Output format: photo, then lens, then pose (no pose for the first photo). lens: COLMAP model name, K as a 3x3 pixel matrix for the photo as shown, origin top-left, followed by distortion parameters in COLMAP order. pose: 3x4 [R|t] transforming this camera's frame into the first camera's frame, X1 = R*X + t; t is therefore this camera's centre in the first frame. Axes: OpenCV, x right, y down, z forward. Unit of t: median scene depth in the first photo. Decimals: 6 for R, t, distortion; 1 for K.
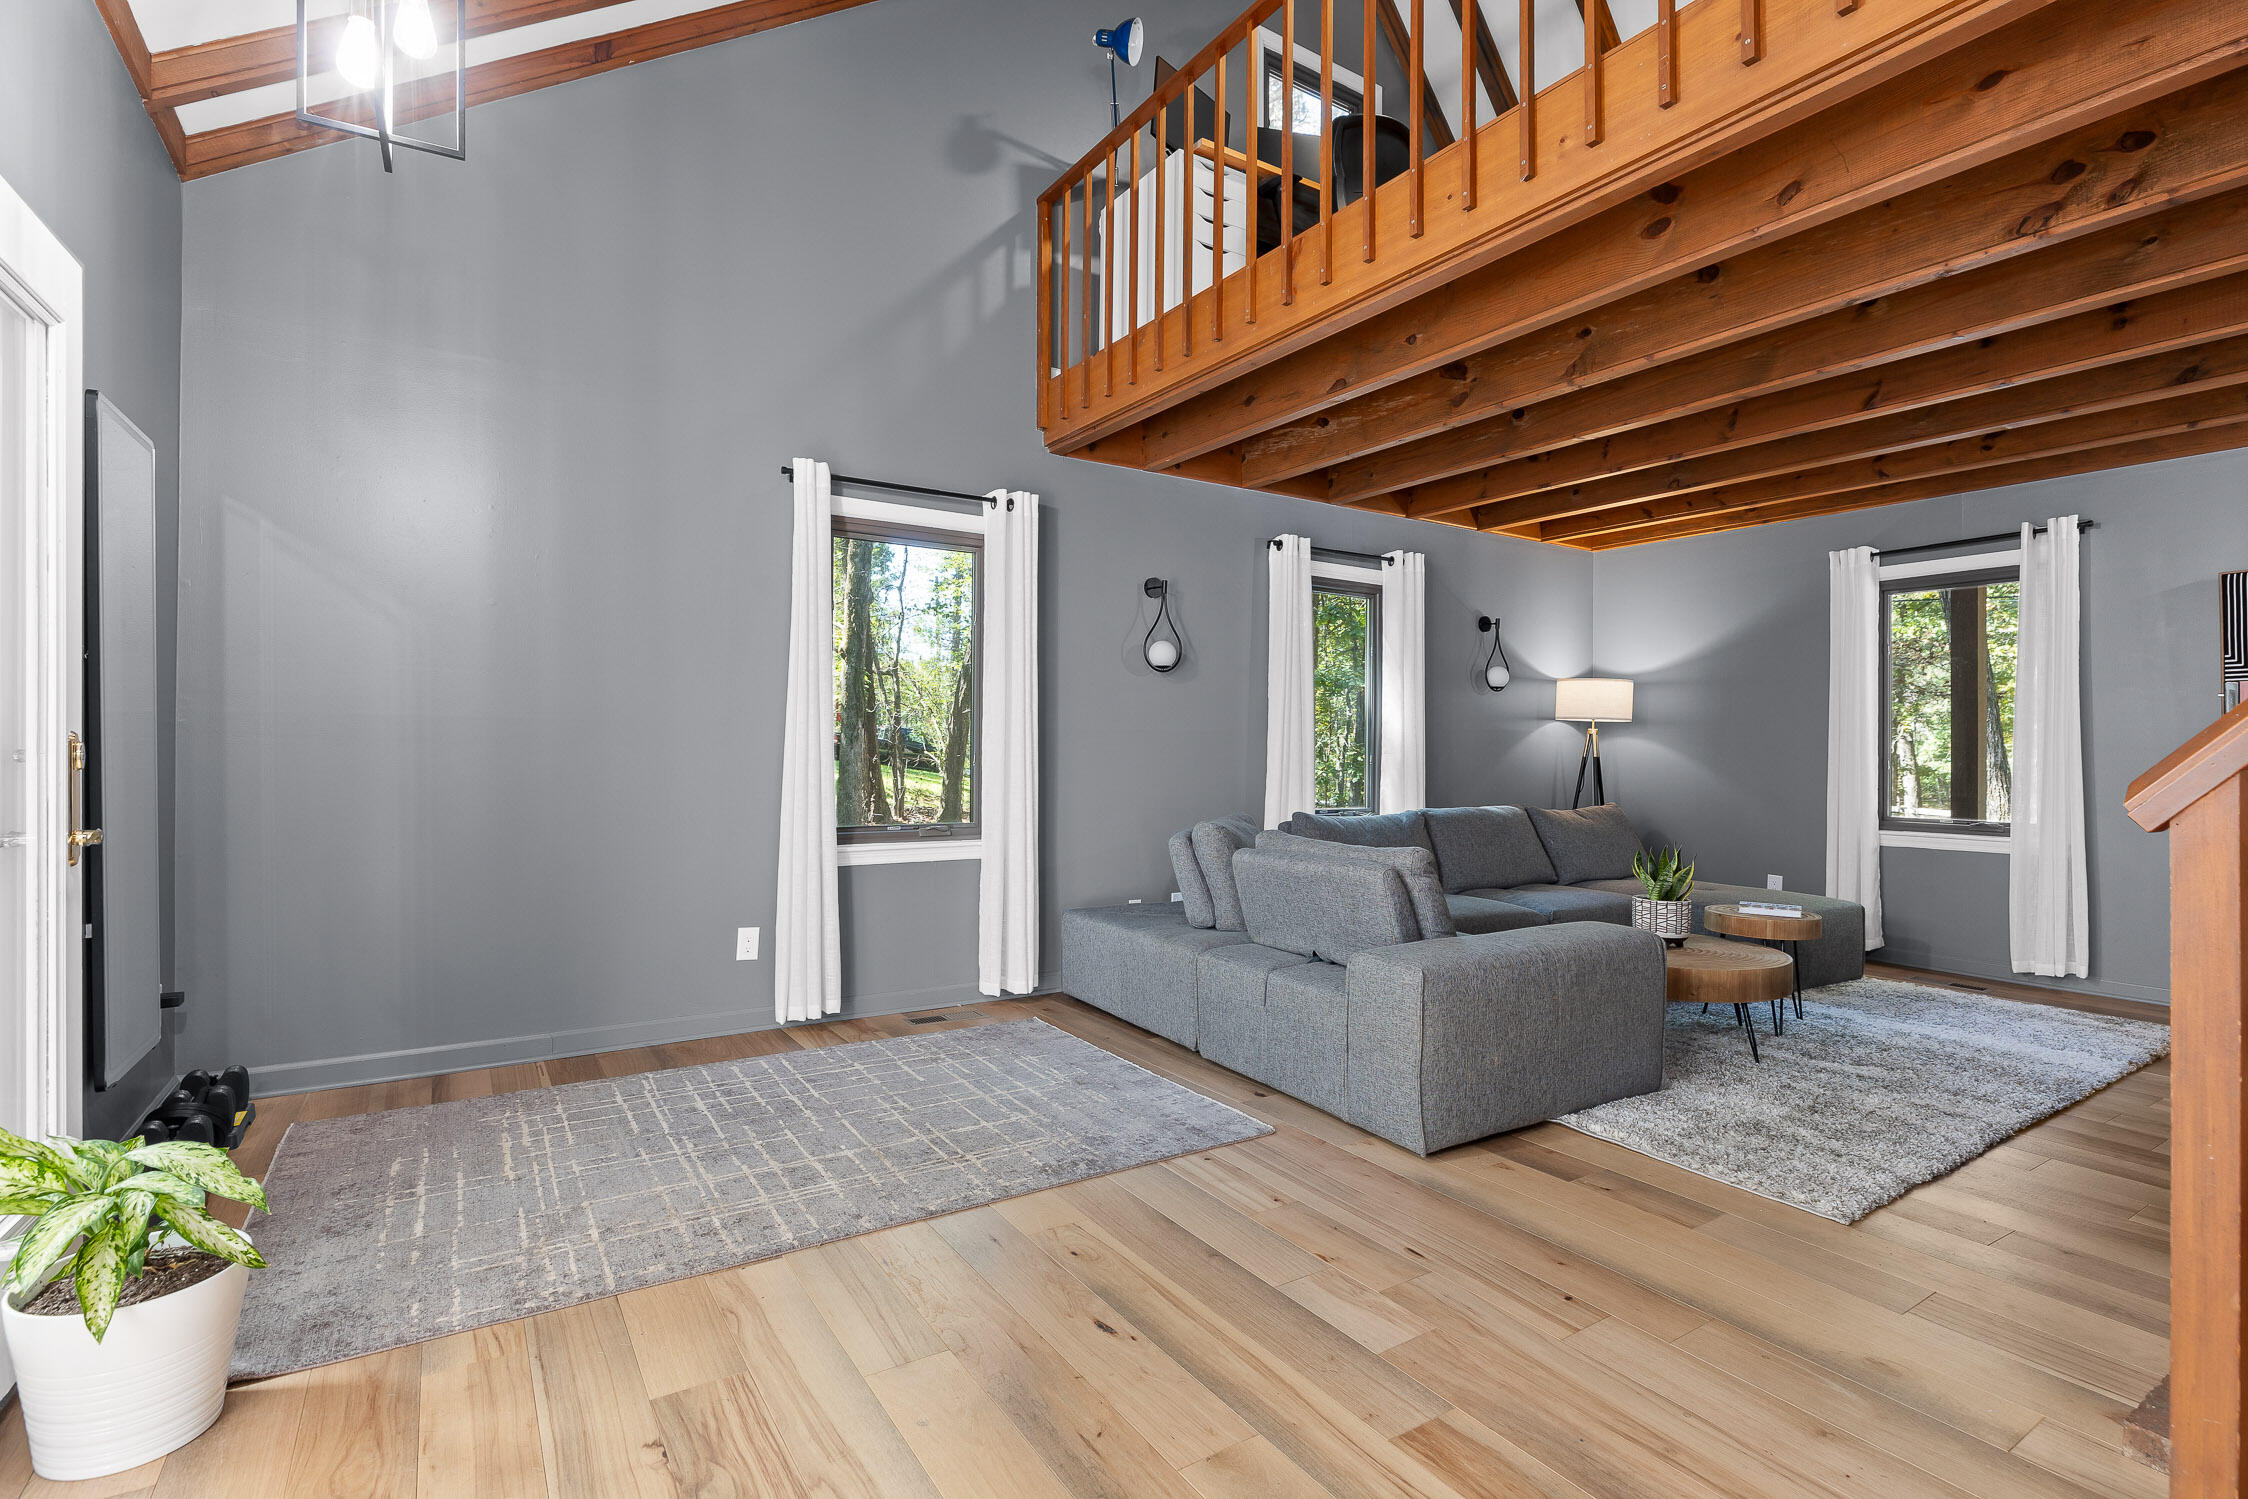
lens RADIAL K [[1054.2, 0, 1130.9], [0, 1054.2, 744.8], [0, 0, 1]] dist [-0.002434, -0.000645]
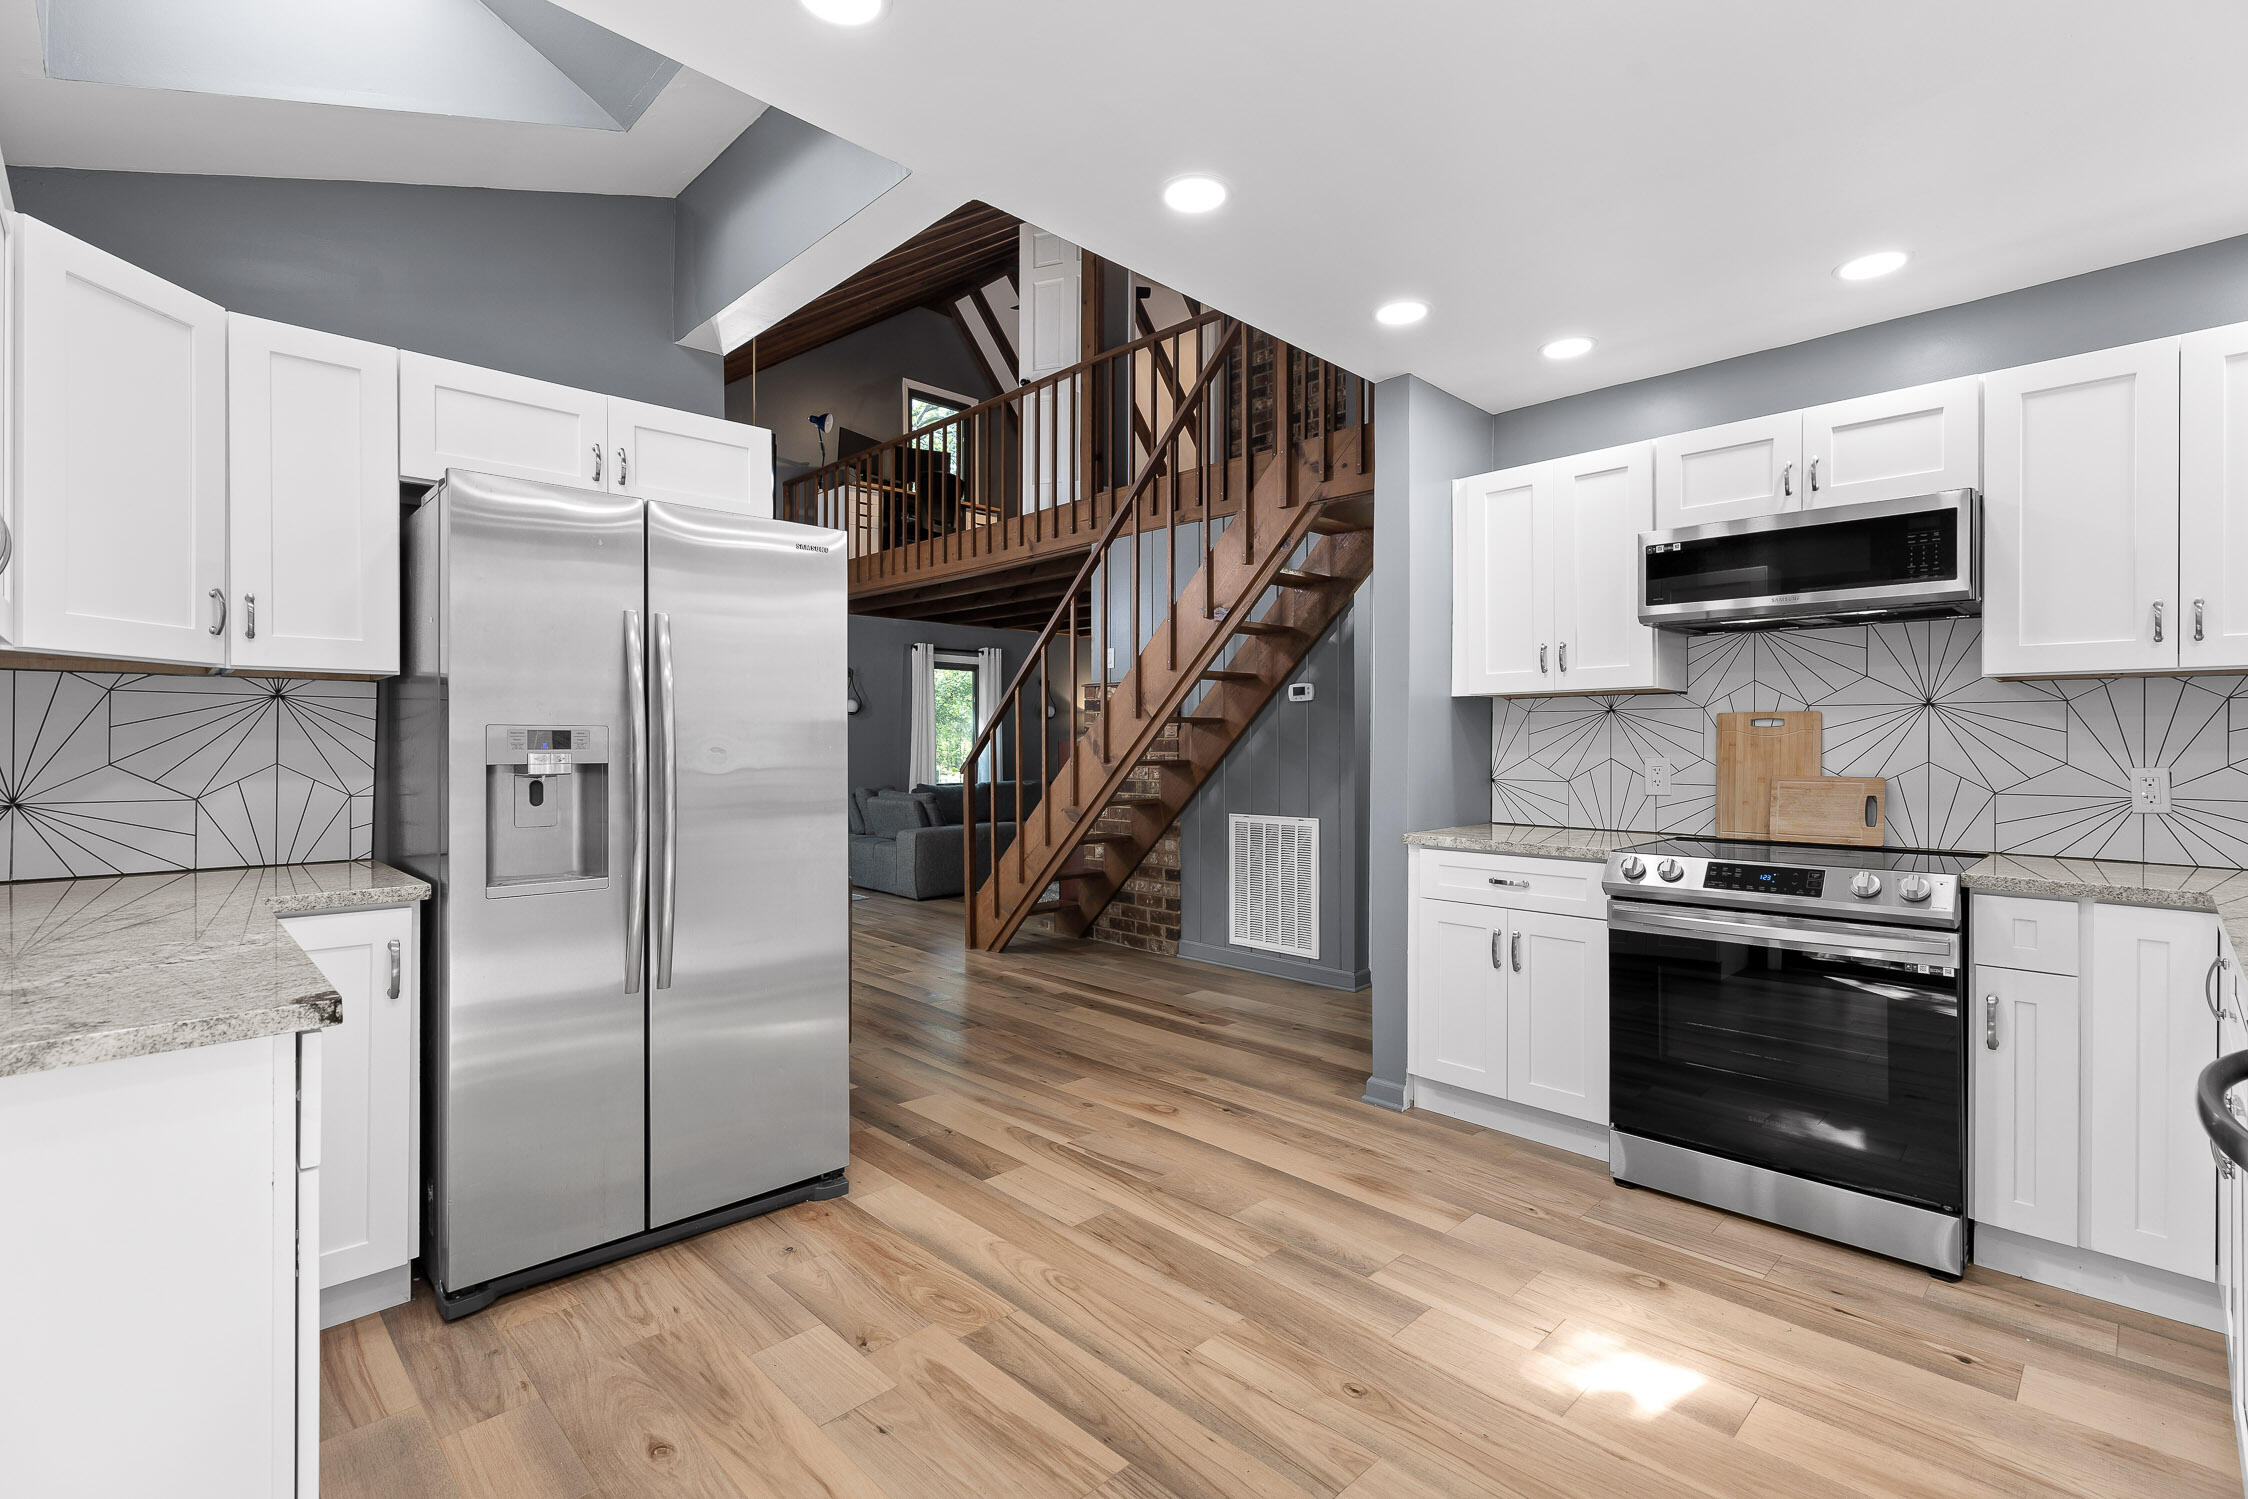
lens RADIAL K [[1020.9, 0, 1117.0], [0, 1020.9, 741.7], [0, 0, 1]] dist [-0.000842, -0.000967]
pose [[0.982670, -0.006757, 0.185239, 0.187615], [0.005824, 0.999967, 0.005580, -0.029028], [-0.185271, -0.004405, 0.982678, -1.122403]]
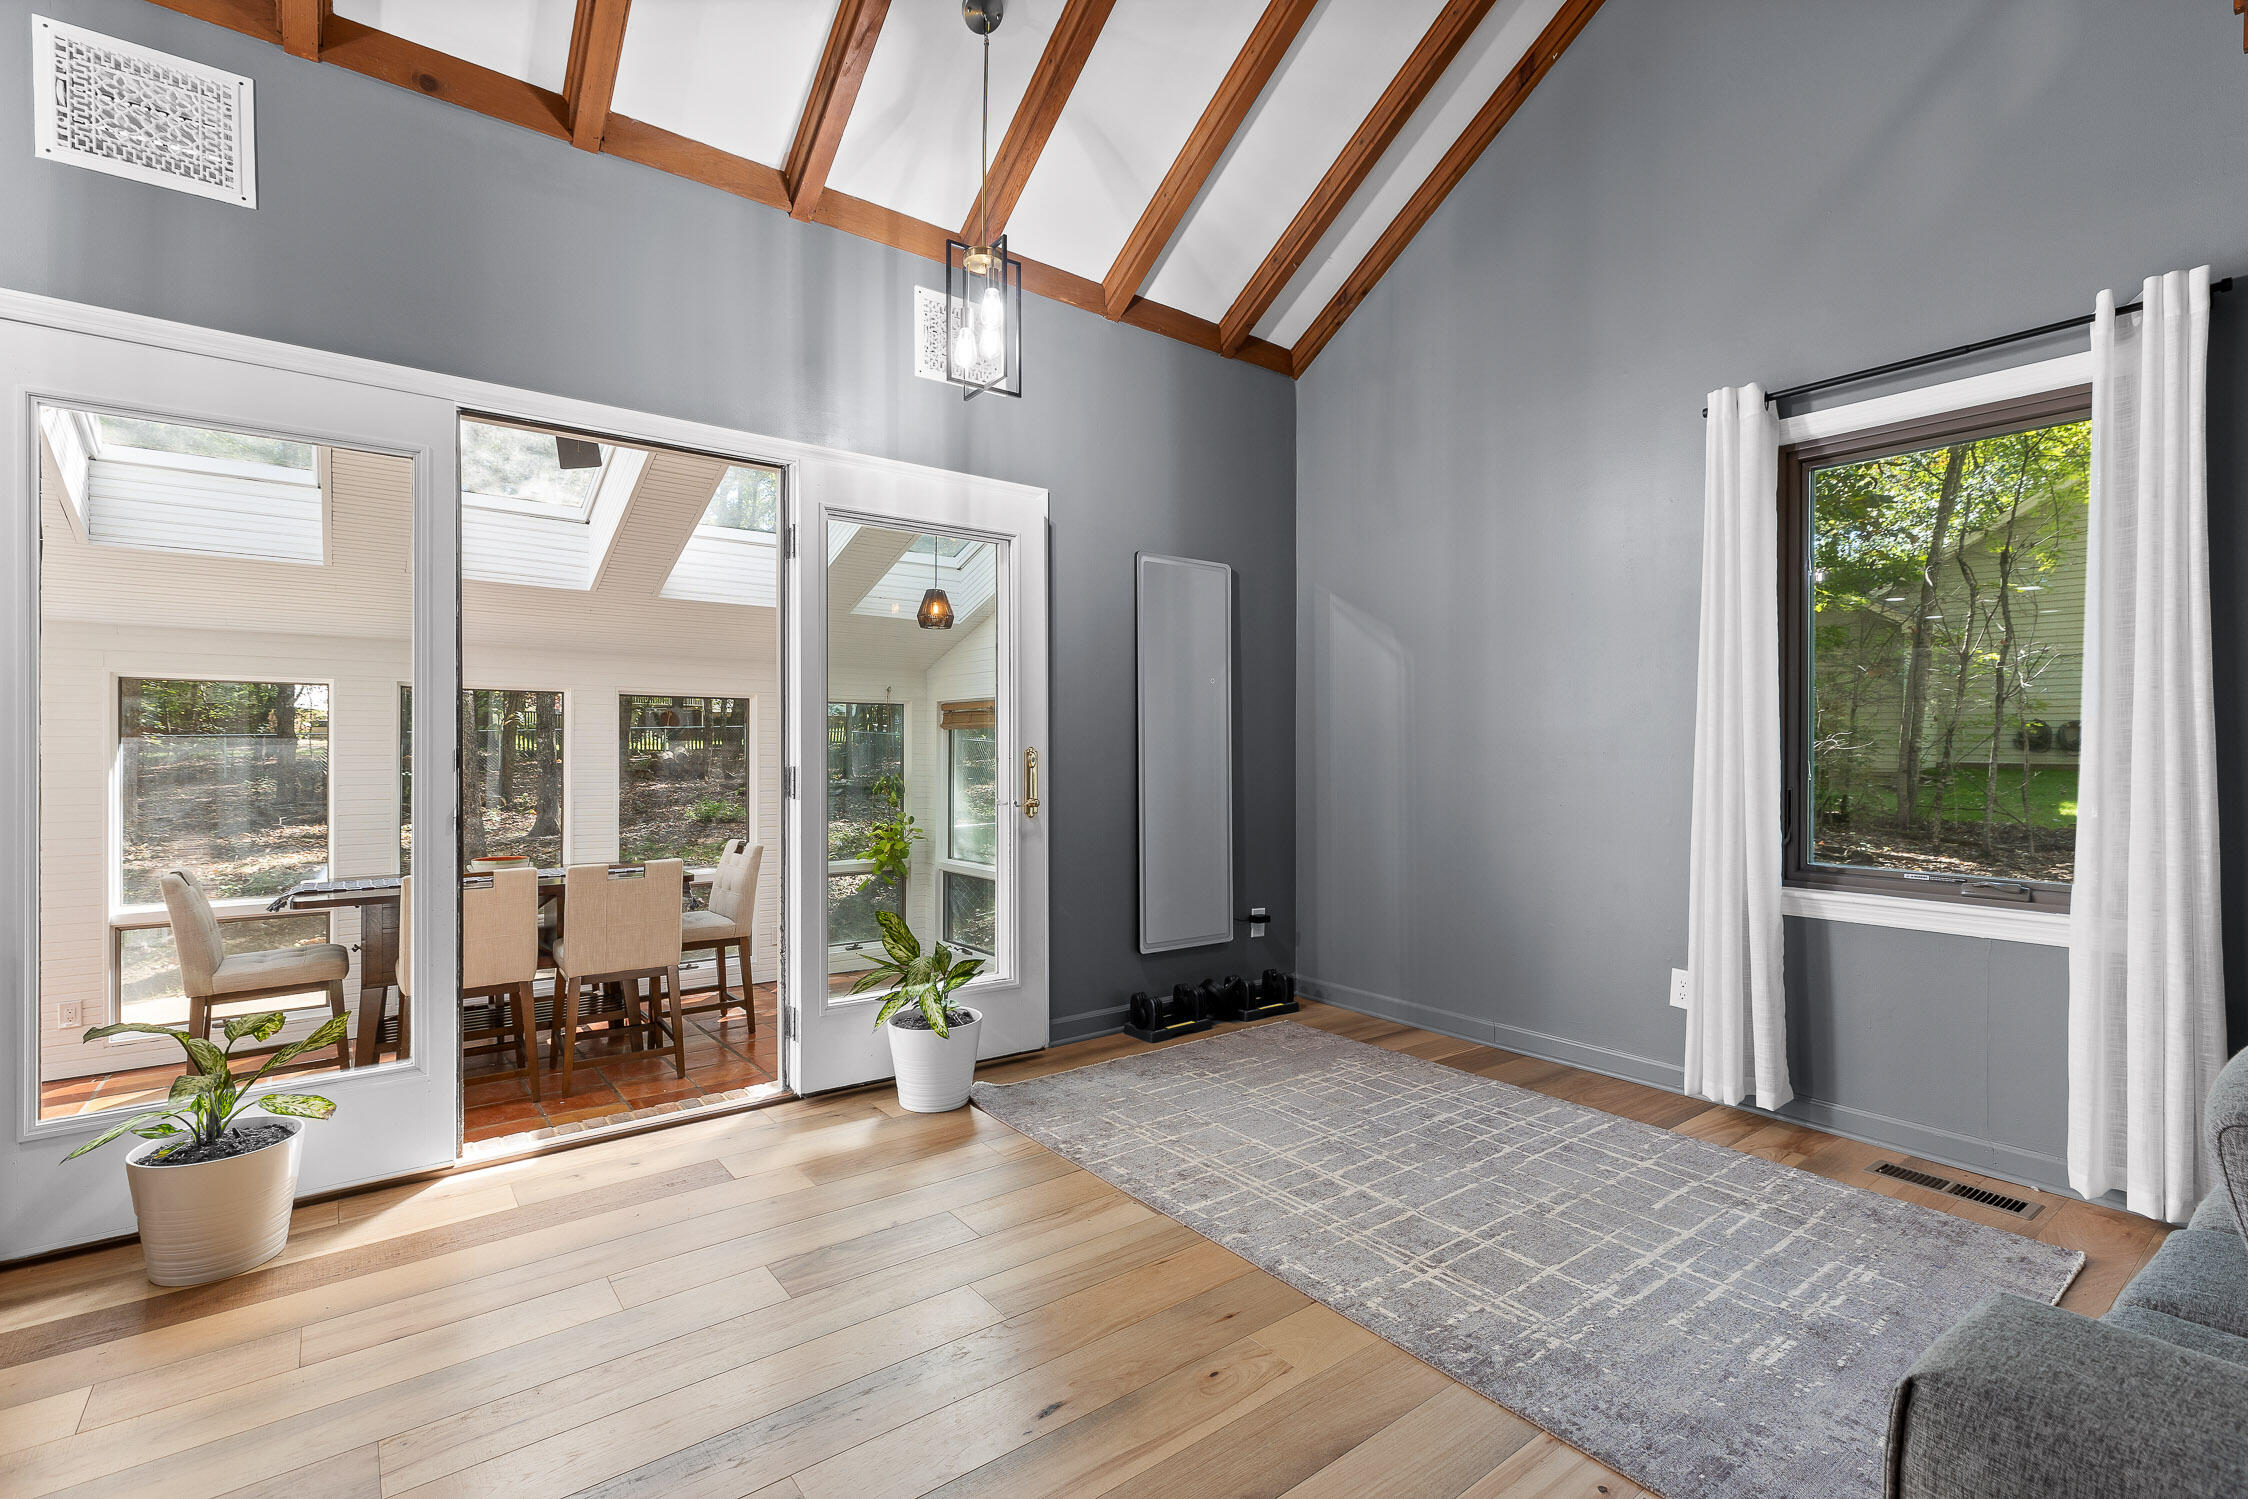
lens RADIAL K [[1021.4, 0, 1118.8], [0, 1021.4, 749.7], [0, 0, 1]] dist [0.002013, -0.000339]
pose [[0.079575, -0.007444, -0.996801, 0.378735], [0.004284, 0.999965, -0.007126, 0.001560], [0.996820, -0.003703, 0.079605, 0.444207]]
